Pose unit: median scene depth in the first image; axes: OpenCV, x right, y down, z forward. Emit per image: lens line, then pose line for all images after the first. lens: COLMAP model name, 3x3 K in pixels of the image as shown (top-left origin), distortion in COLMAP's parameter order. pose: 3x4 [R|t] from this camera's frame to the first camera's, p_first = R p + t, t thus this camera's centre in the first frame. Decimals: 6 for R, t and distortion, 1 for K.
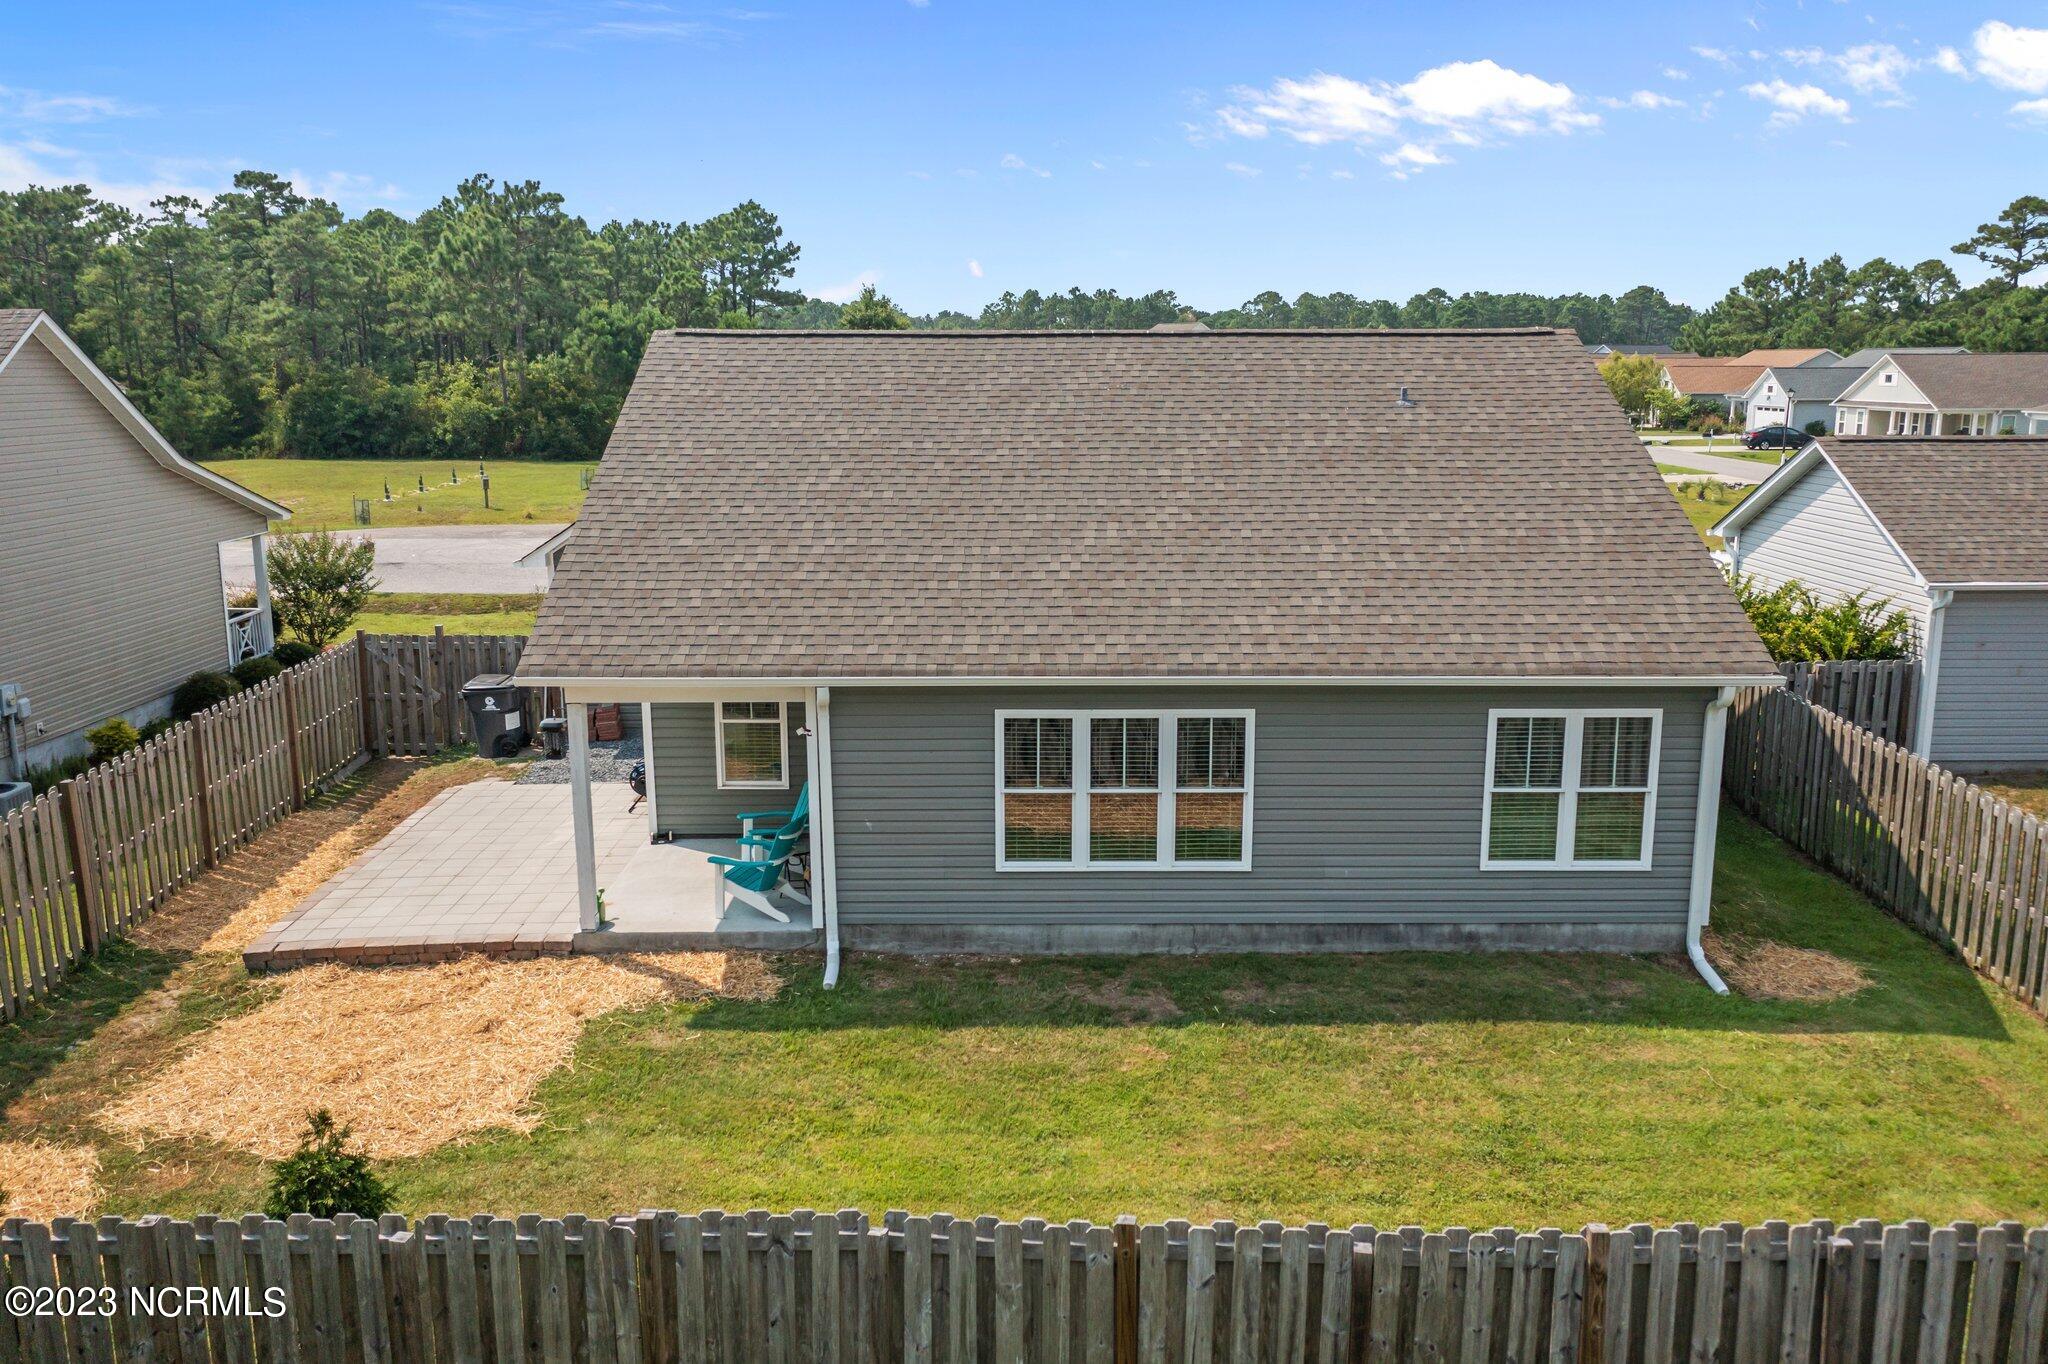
lens RADIAL K [[1631.1, 0, 1029.9], [0, 1631.1, 687.9], [0, 0, 1]] dist [-0.002820, -0.003553]
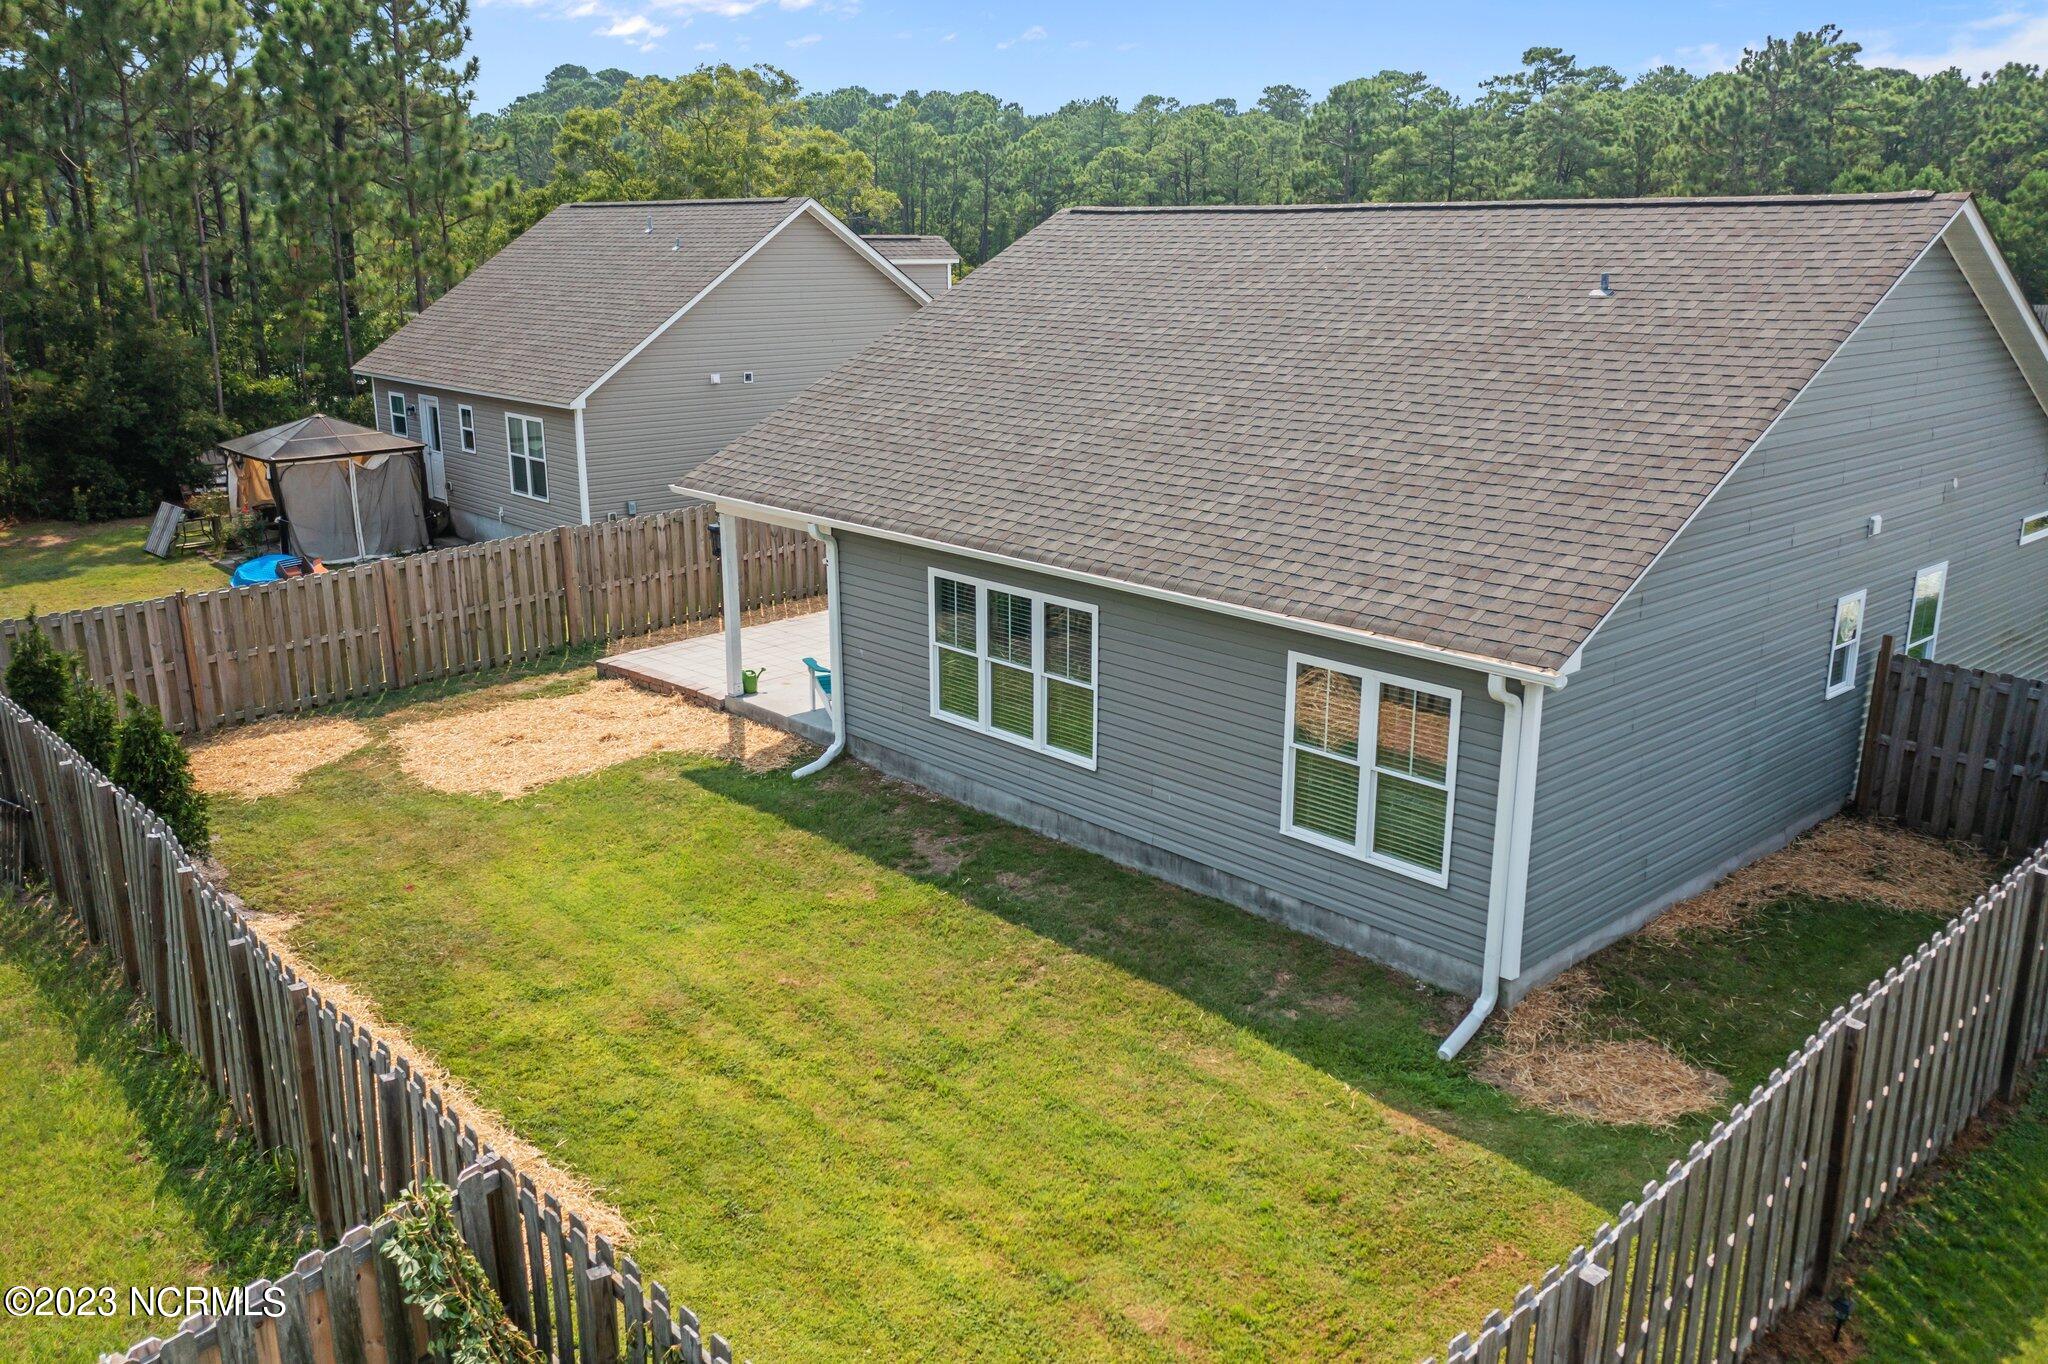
lens RADIAL K [[1618.7, 0, 1017.5], [0, 1618.7, 674.4], [0, 0, 1]] dist [0.008199, 0.013875]
pose [[0.670278, 0.194618, -0.716136, 0.793311], [-0.144824, 0.980750, 0.130980, -0.065319], [0.727841, 0.015921, 0.685561, 0.301714]]
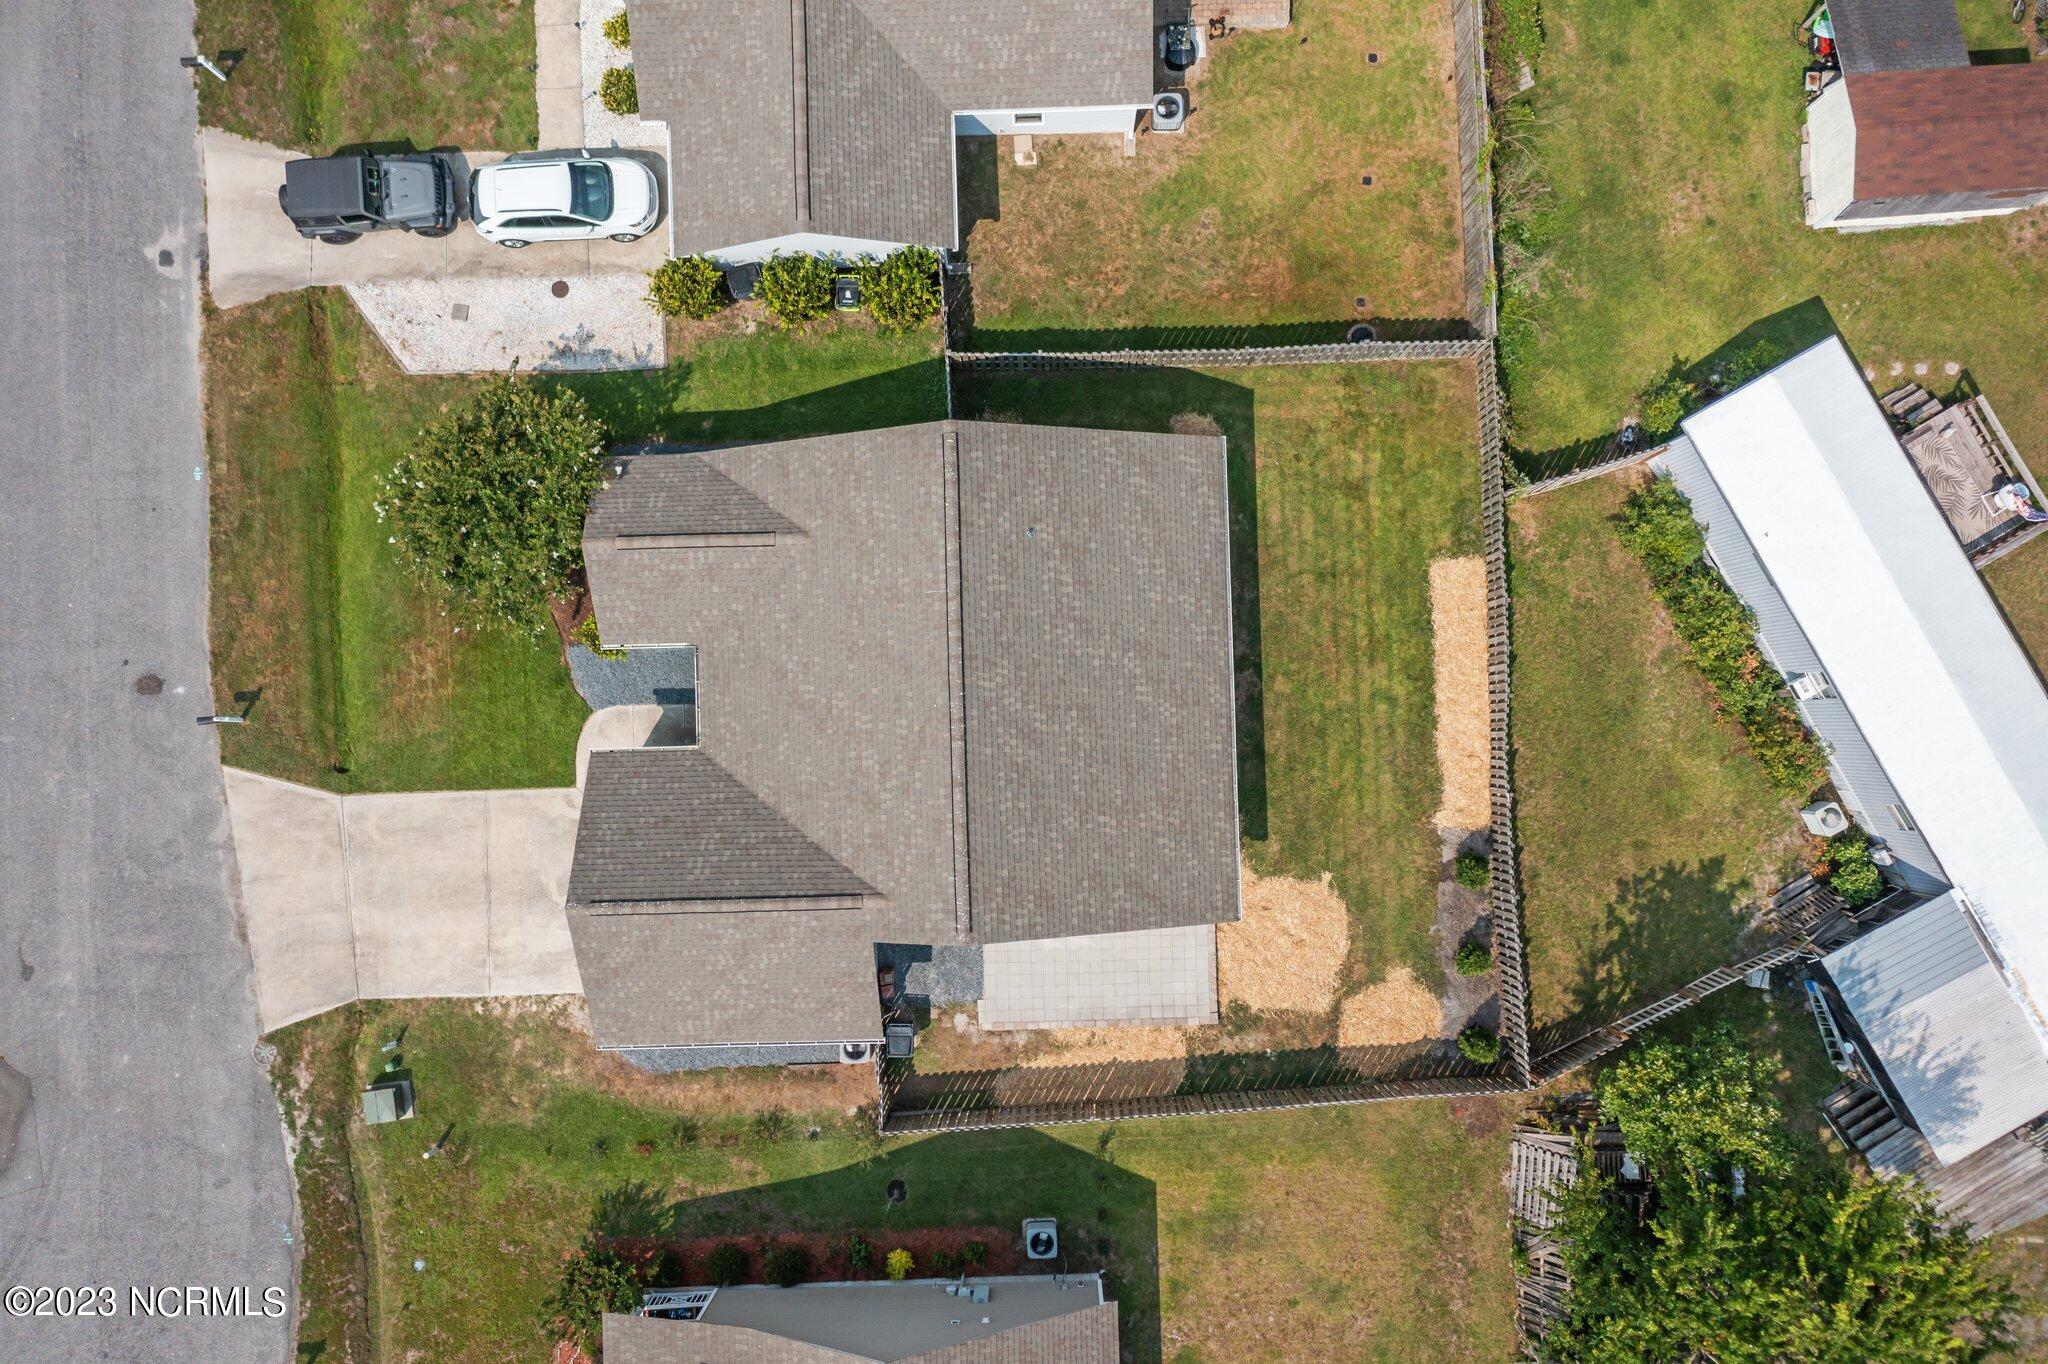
lens RADIAL K [[1622.0, 0, 1016.0], [0, 1622.0, 683.3], [0, 0, 1]] dist [0.013840, 0.001073]
pose [[-0.027246, -0.999286, 0.026172, 0.005905], [0.199962, 0.020205, 0.979595, -2.519668], [-0.979425, 0.031923, 0.199268, 0.791501]]
